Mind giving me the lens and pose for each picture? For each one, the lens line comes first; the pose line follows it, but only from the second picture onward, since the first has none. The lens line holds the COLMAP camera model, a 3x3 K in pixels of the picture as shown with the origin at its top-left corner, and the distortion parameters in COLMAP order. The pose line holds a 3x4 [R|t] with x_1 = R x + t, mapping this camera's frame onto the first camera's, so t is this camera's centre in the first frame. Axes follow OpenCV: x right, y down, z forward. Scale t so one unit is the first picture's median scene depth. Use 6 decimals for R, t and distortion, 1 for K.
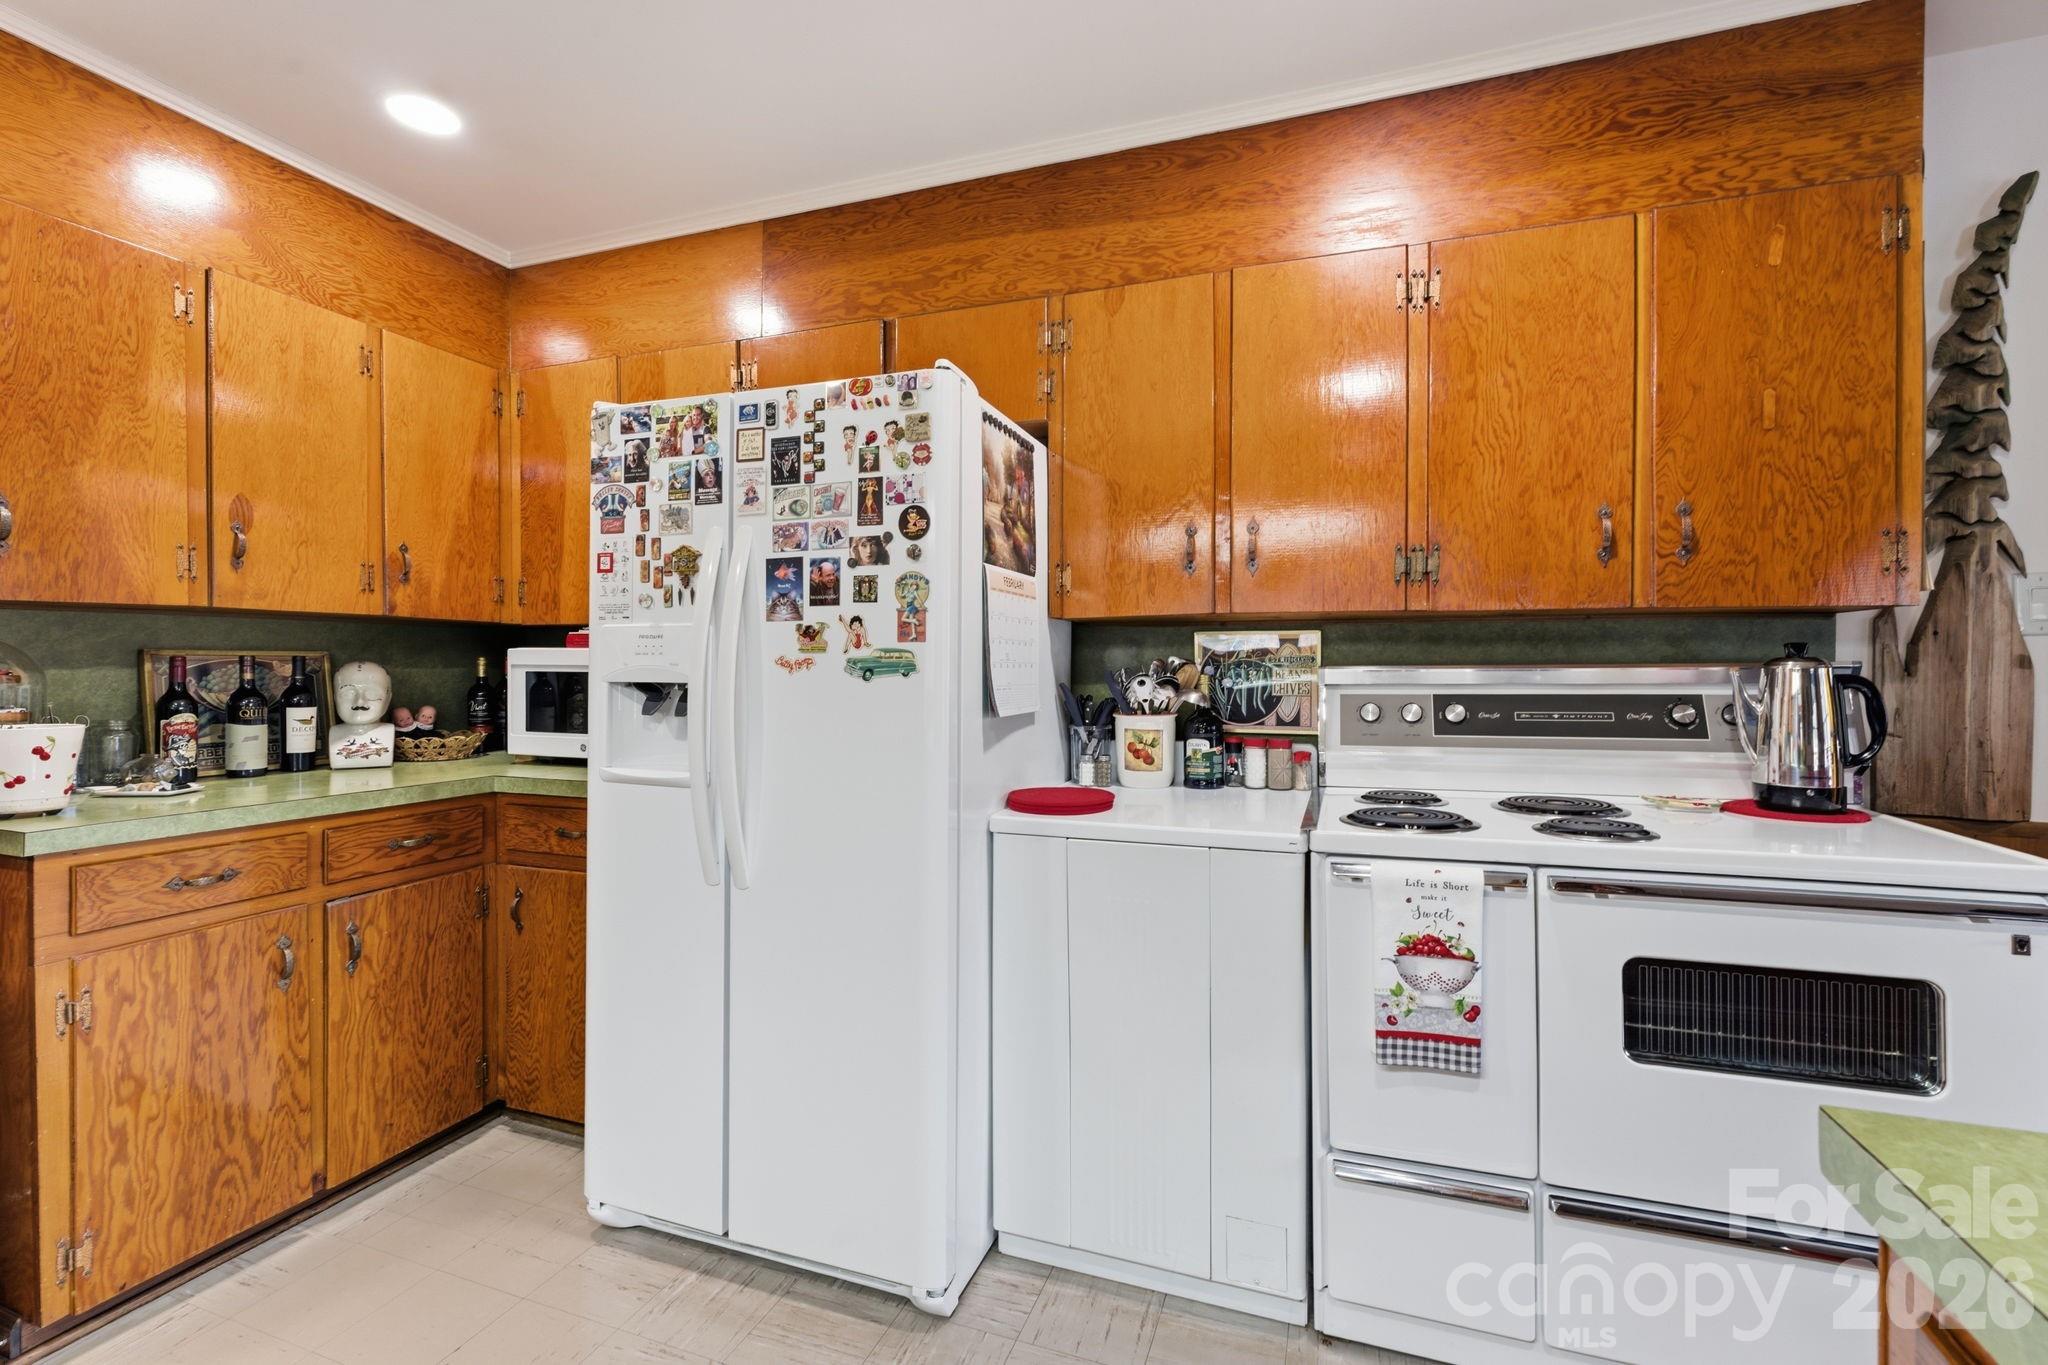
lens RADIAL K [[899.1, 0, 1026.8], [0, 899.1, 674.5], [0, 0, 1]] dist [-0.003807, 0.000302]
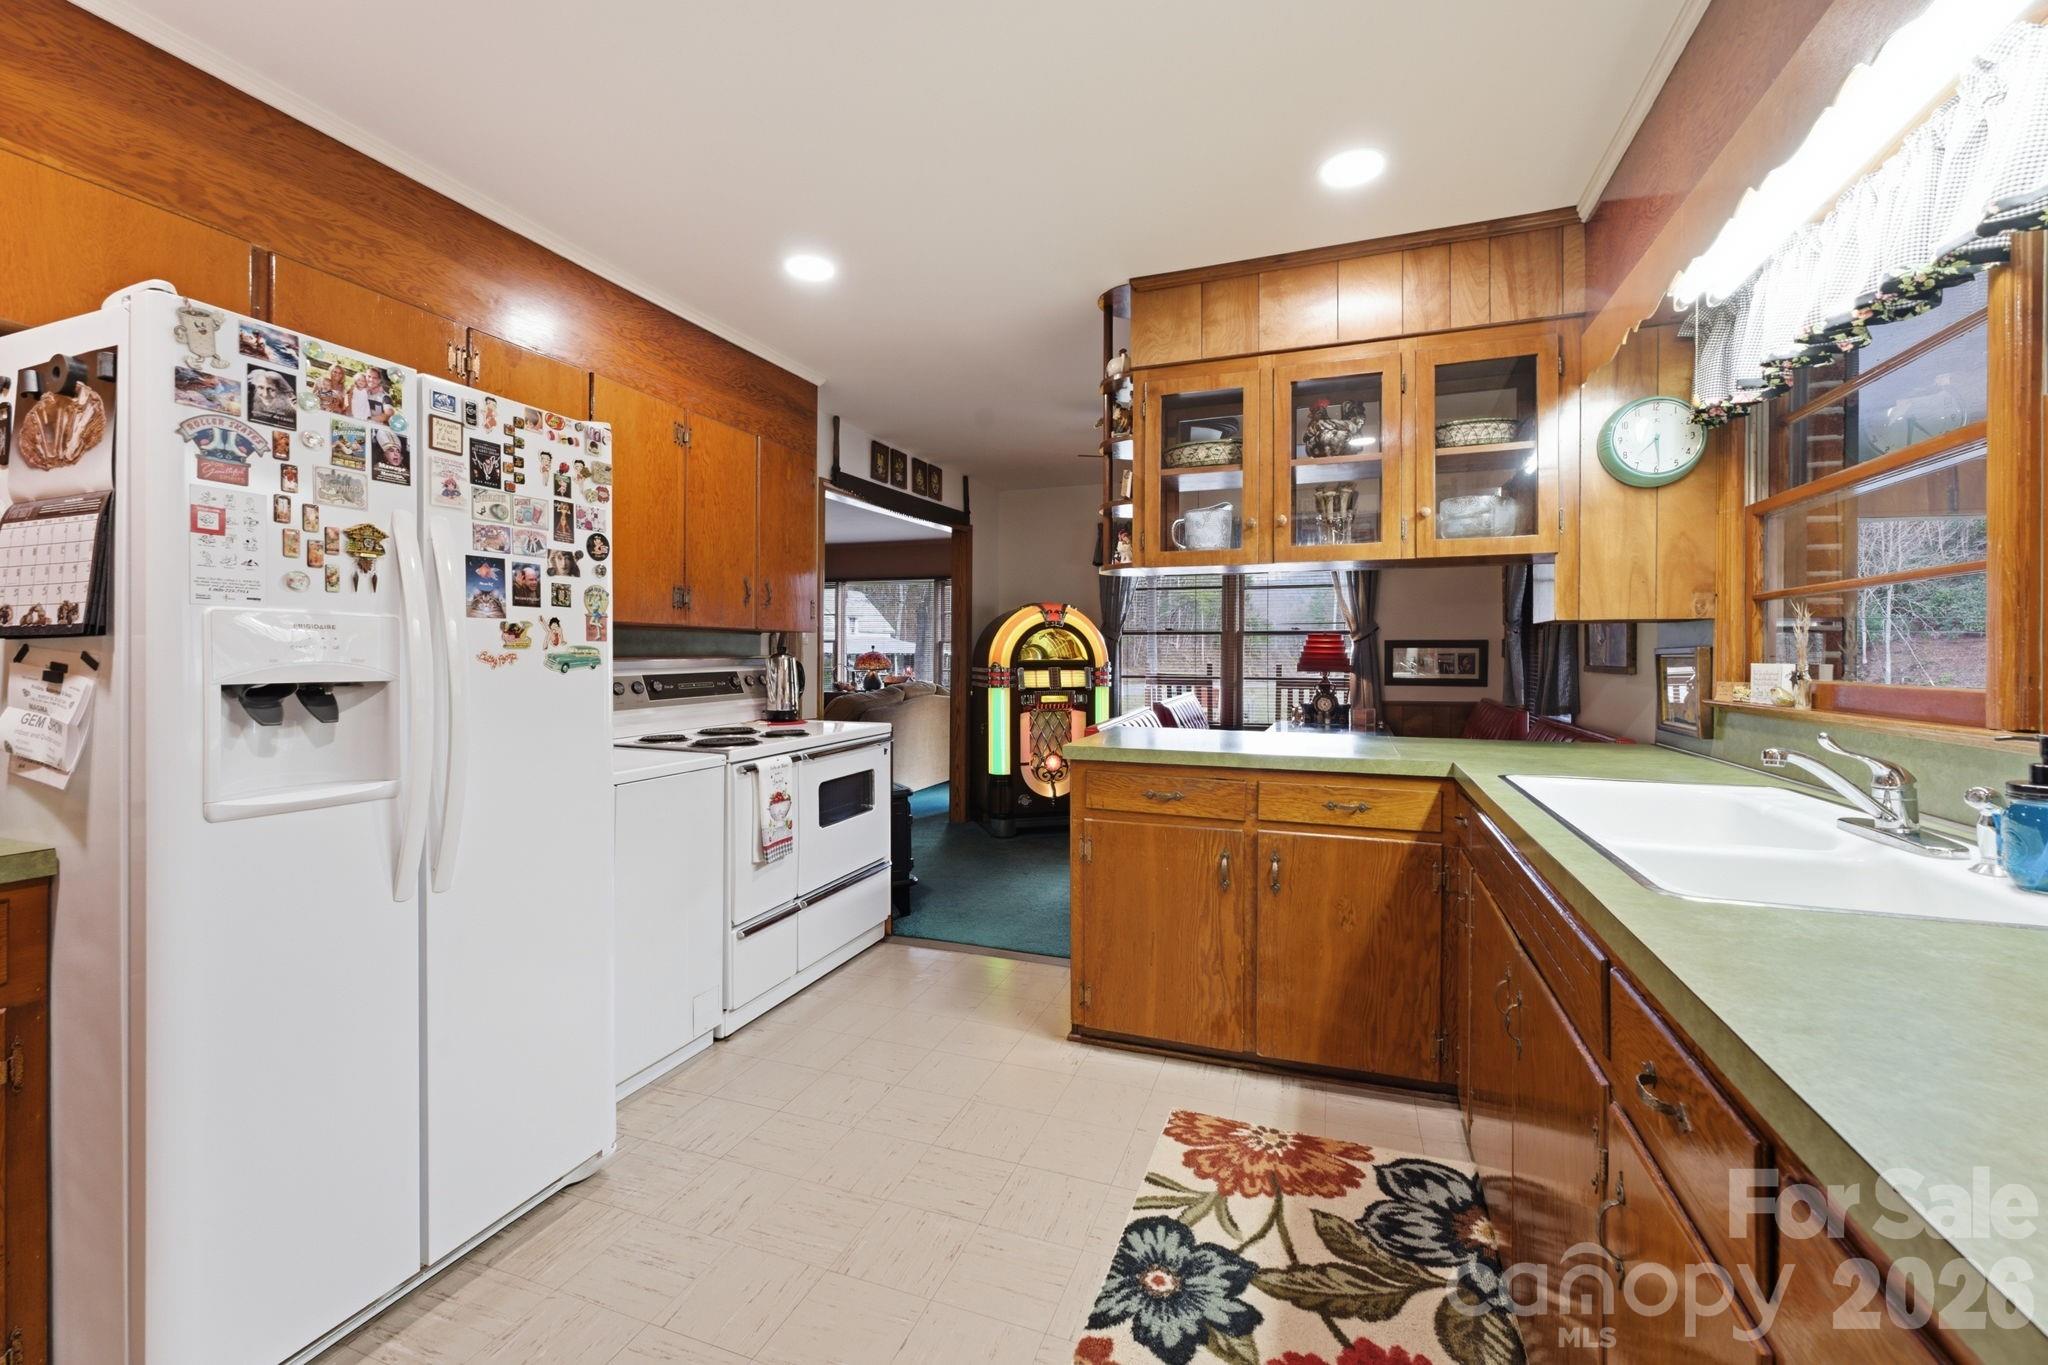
lens RADIAL K [[831.2, 0, 1034.0], [0, 831.2, 661.6], [0, 0, 1]] dist [-0.003975, 0.001011]
pose [[0.005695, -0.009309, 0.999940, -1.229030], [0.005689, 0.999941, 0.009276, -0.014269], [-0.999968, 0.005636, 0.005748, 0.361892]]
